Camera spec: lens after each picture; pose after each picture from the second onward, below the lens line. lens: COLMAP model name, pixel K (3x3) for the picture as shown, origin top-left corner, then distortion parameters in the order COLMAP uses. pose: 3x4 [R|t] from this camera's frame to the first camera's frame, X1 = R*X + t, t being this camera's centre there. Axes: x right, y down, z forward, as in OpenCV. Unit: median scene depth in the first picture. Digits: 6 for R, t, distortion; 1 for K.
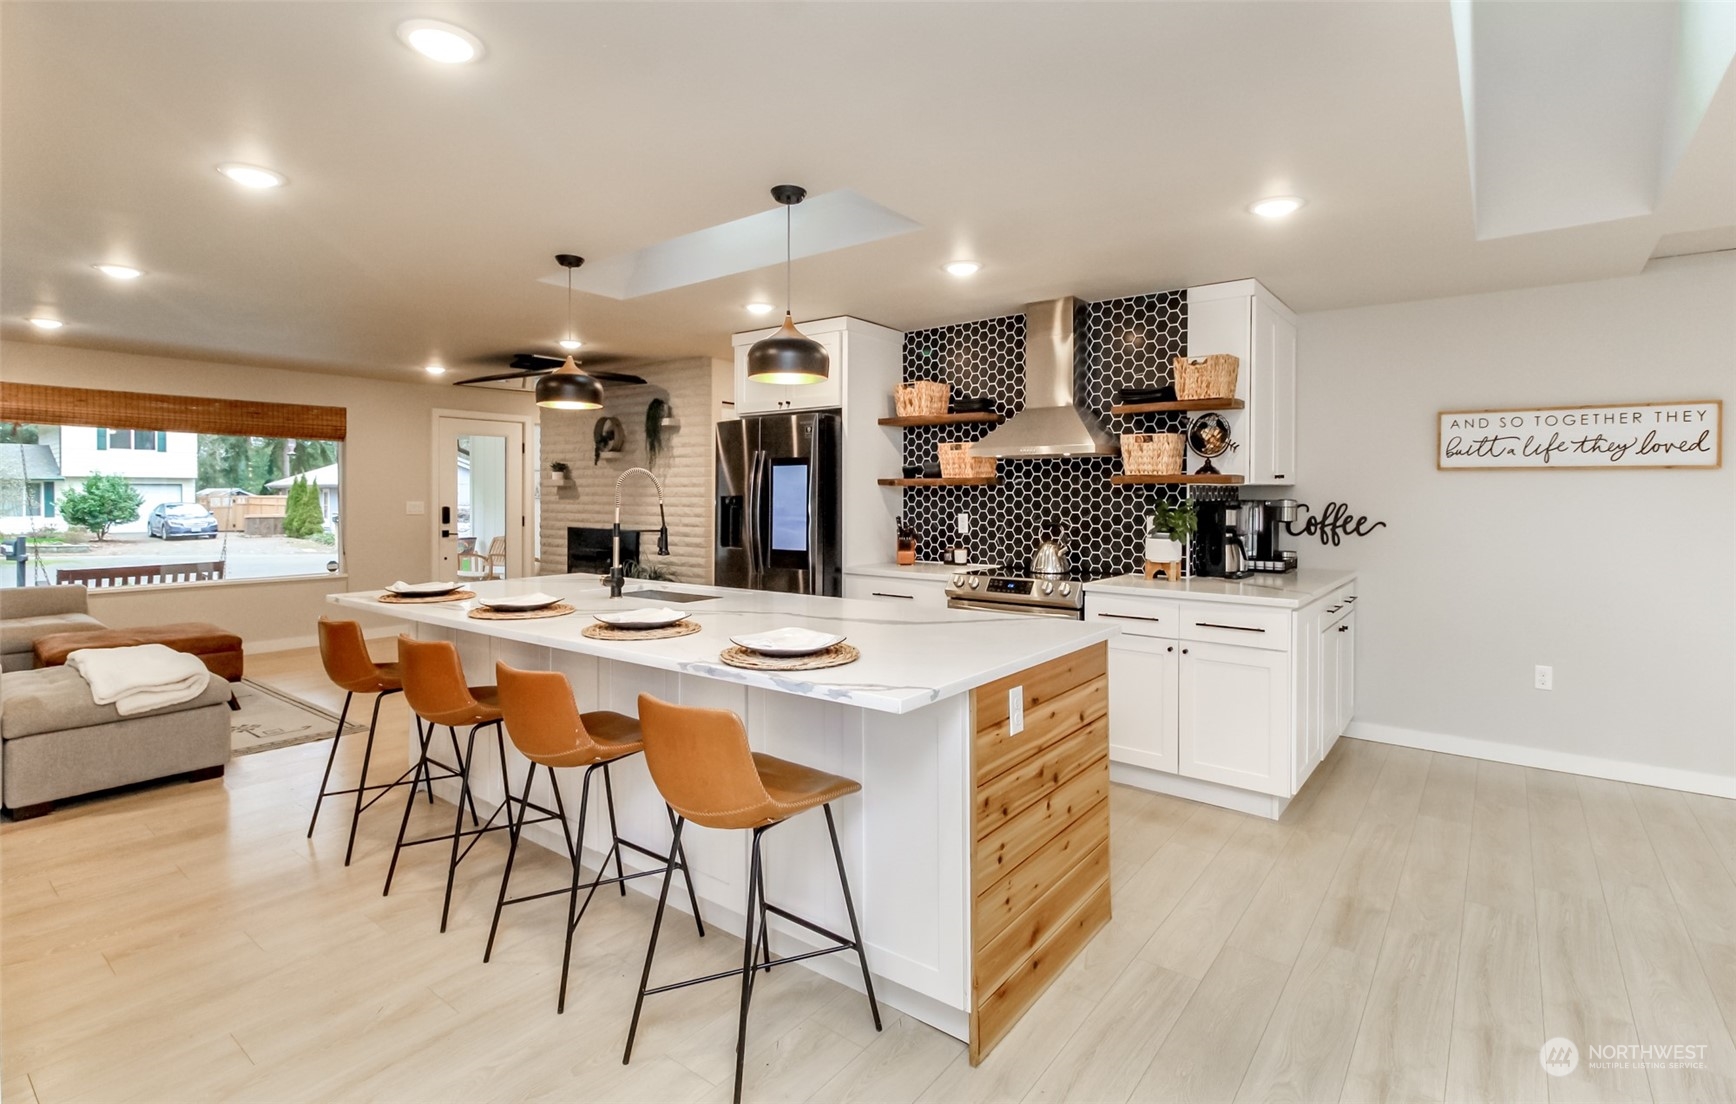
lens RADIAL K [[820.7, 0, 858.7], [0, 820.7, 497.5], [0, 0, 1]] dist [0.001758, -0.000403]
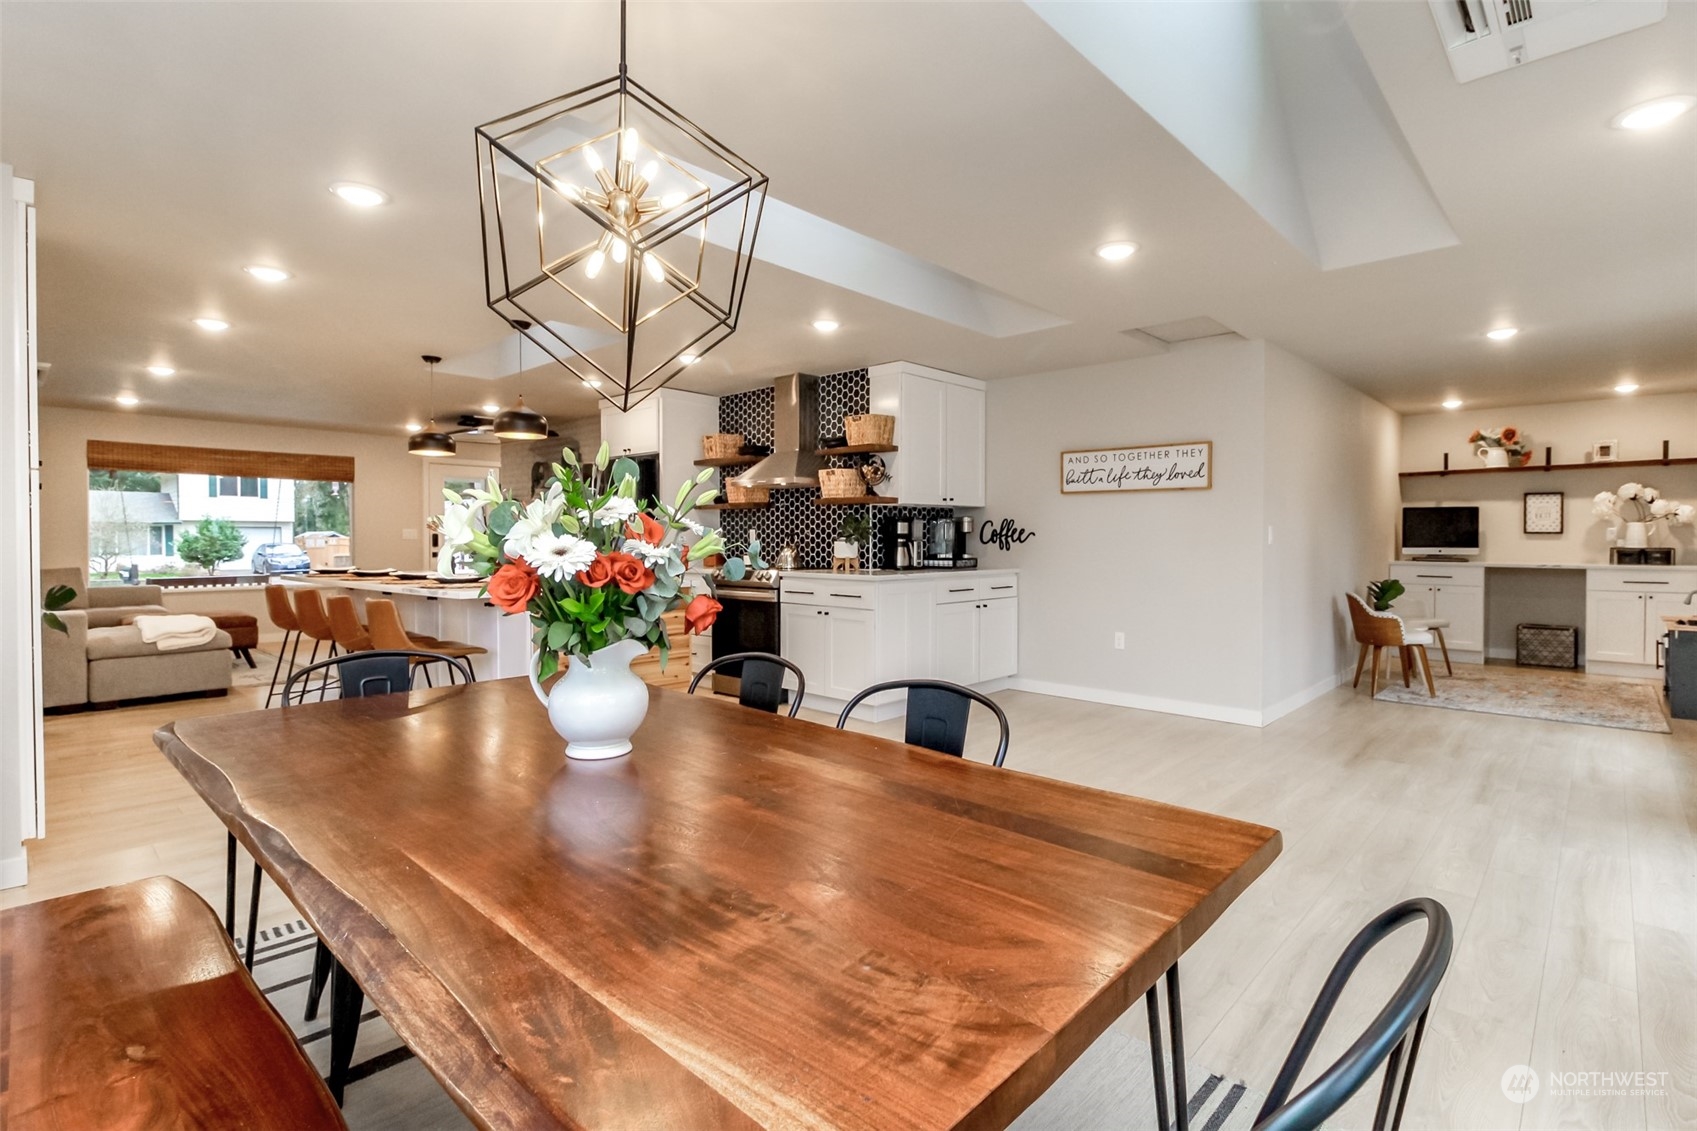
lens RADIAL K [[790.9, 0, 854.4], [0, 790.9, 547.3], [0, 0, 1]] dist [0.015058, -0.009758]
pose [[0.997477, -0.001989, -0.070961, 0.414108], [0.002670, 0.999951, 0.009503, 0.039632], [0.070939, -0.009669, 0.997434, -0.328691]]
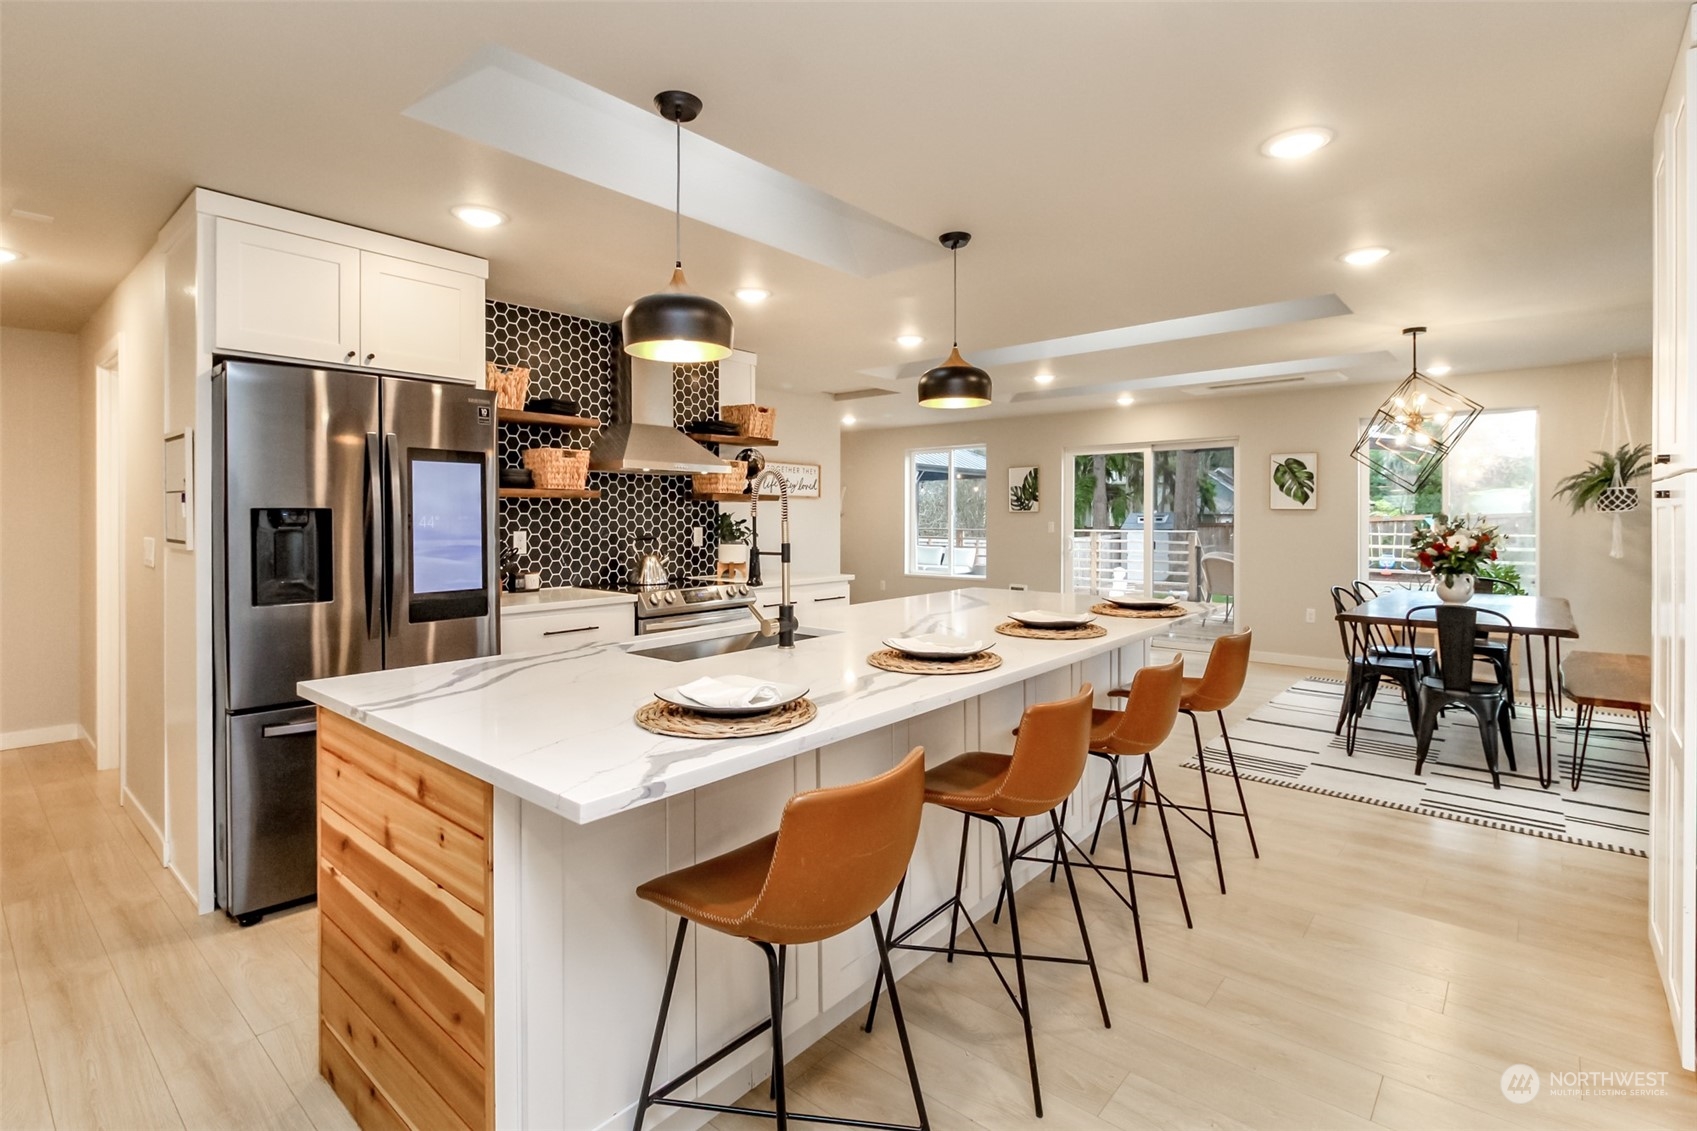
lens RADIAL K [[790.1, 0, 845.7], [0, 790.1, 523.4], [0, 0, 1]] dist [0.014829, -0.000213]
pose [[0.040298, -0.011126, 0.999126, -0.713067], [0.003842, 0.999932, 0.010980, 0.004209], [-0.999180, 0.003396, 0.040338, 0.667650]]
